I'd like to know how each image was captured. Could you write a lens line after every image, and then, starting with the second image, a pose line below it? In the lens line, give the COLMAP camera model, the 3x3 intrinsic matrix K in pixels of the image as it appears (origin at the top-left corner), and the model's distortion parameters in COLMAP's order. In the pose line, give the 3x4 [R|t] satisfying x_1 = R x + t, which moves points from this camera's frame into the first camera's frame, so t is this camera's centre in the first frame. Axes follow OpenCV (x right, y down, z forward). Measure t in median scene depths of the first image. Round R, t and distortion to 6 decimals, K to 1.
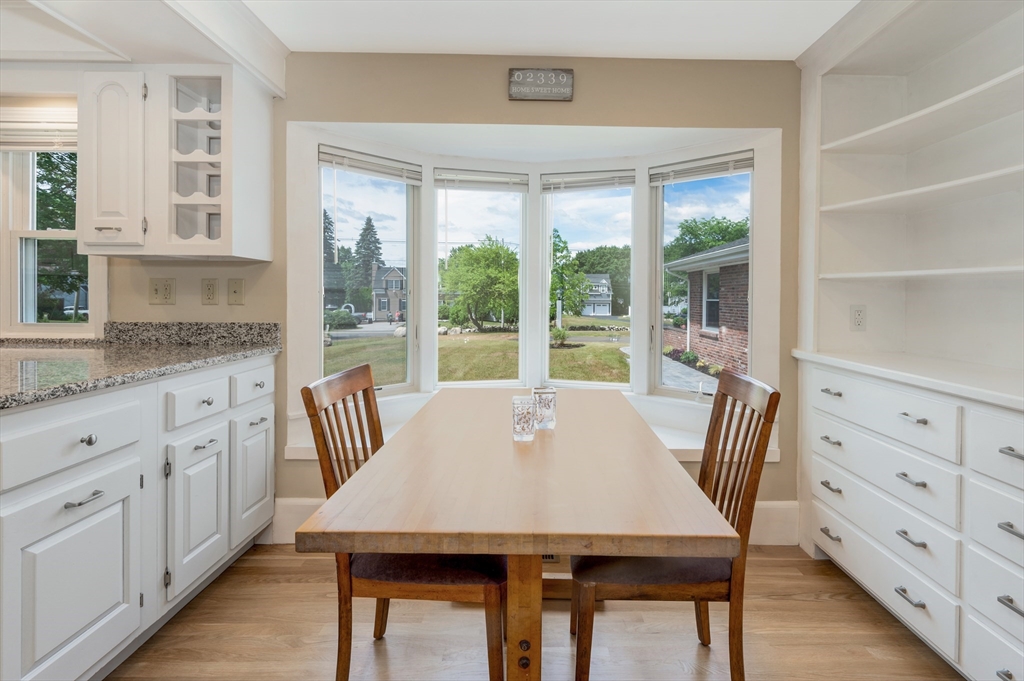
lens RADIAL K [[466.5, 0, 533.2], [0, 466.5, 300.9], [0, 0, 1]] dist [-0.002339, -0.000304]
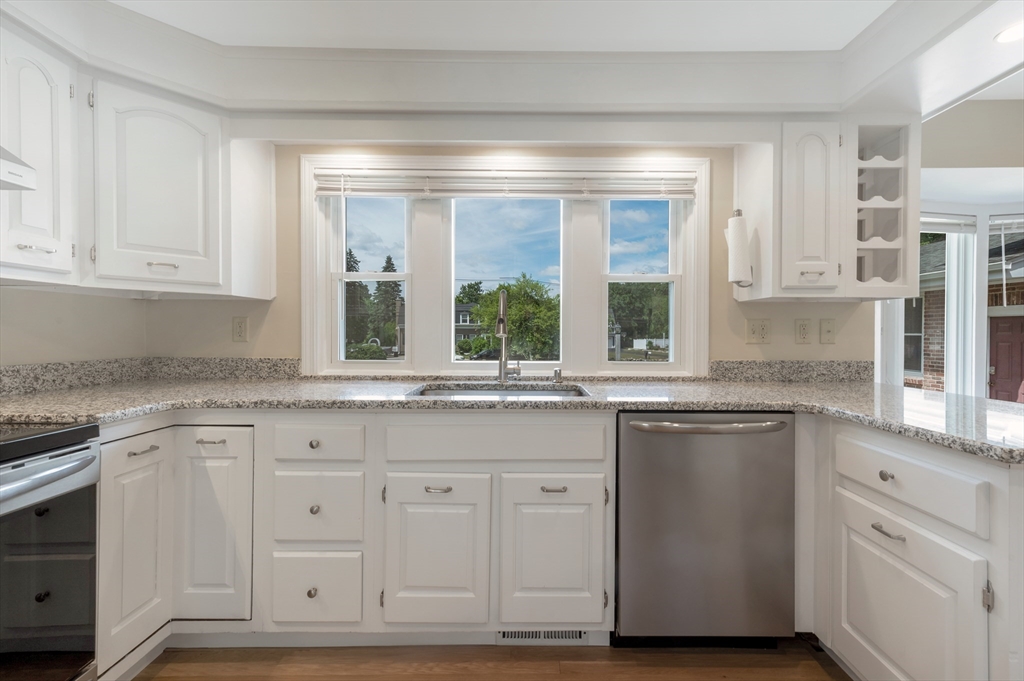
lens RADIAL K [[442.3, 0, 529.4], [0, 442.3, 333.7], [0, 0, 1]] dist [0.012024, 0.000214]
pose [[0.999925, -0.004896, -0.011199, -1.305424], [0.004876, 0.999986, -0.001829, -0.015505], [0.011208, 0.001775, 0.999936, -0.010235]]
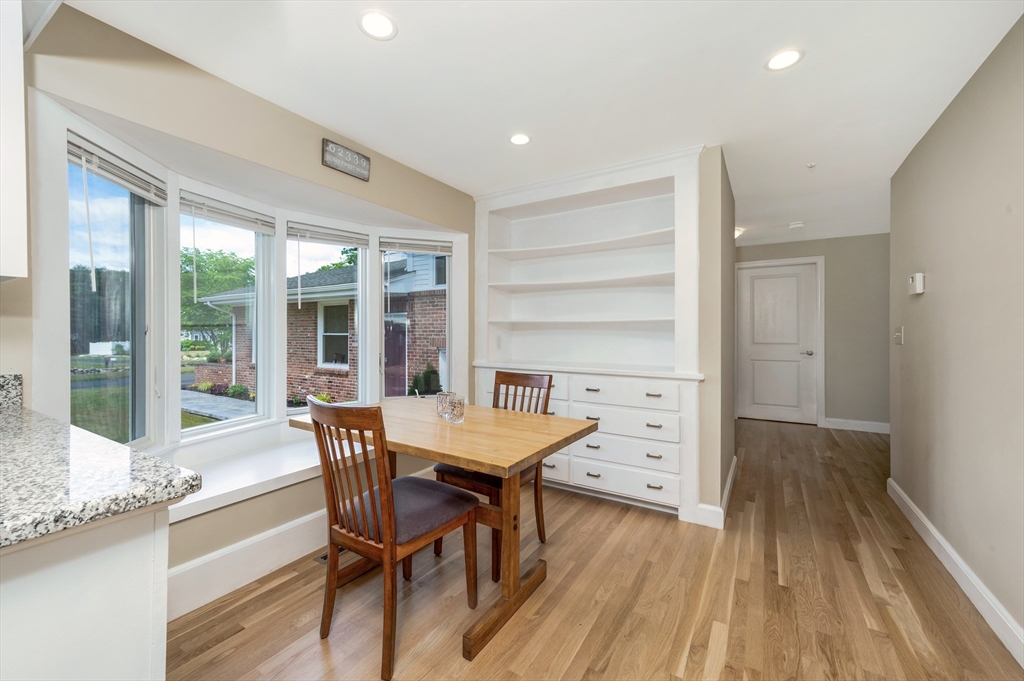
lens RADIAL K [[409.8, 0, 512.4], [0, 409.8, 332.0], [0, 0, 1]] dist [0.014018, 0.000005]
pose [[0.539423, -0.006298, 0.842012, -0.674510], [0.010176, 0.999948, 0.000959, -0.008188], [-0.841974, 0.008051, 0.539458, 0.049002]]
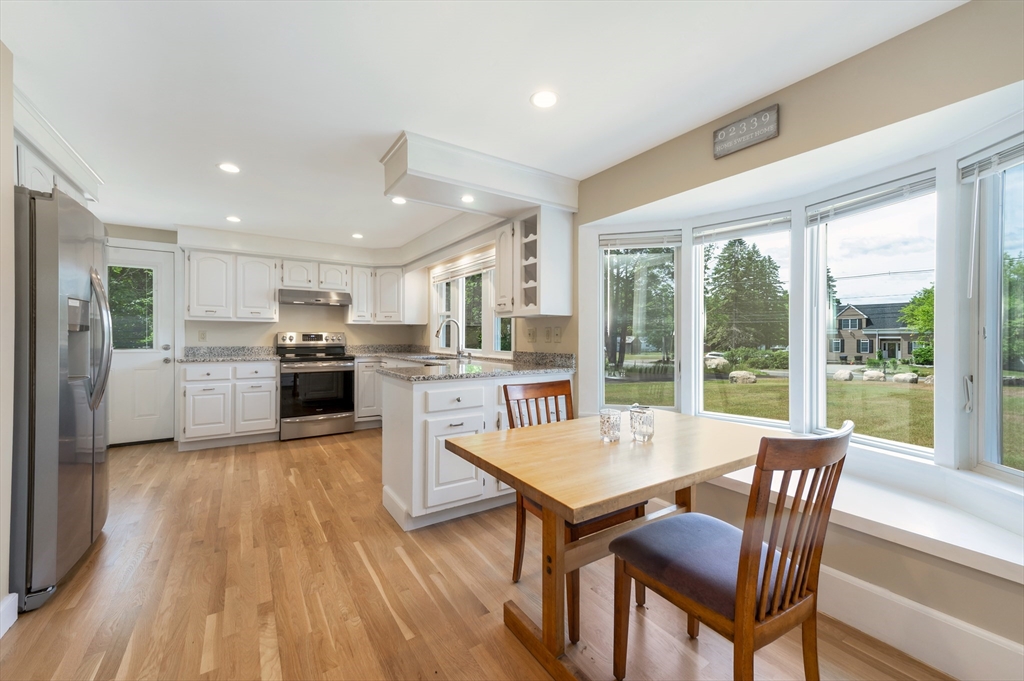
lens RADIAL K [[409.8, 0, 516.5], [0, 409.8, 338.9], [0, 0, 1]] dist [0.014018, 0.000005]
pose [[0.541799, -0.001683, -0.840506, 0.522455], [-0.003718, 0.999983, -0.004398, 0.002208], [0.840500, 0.005508, 0.541784, 0.073848]]
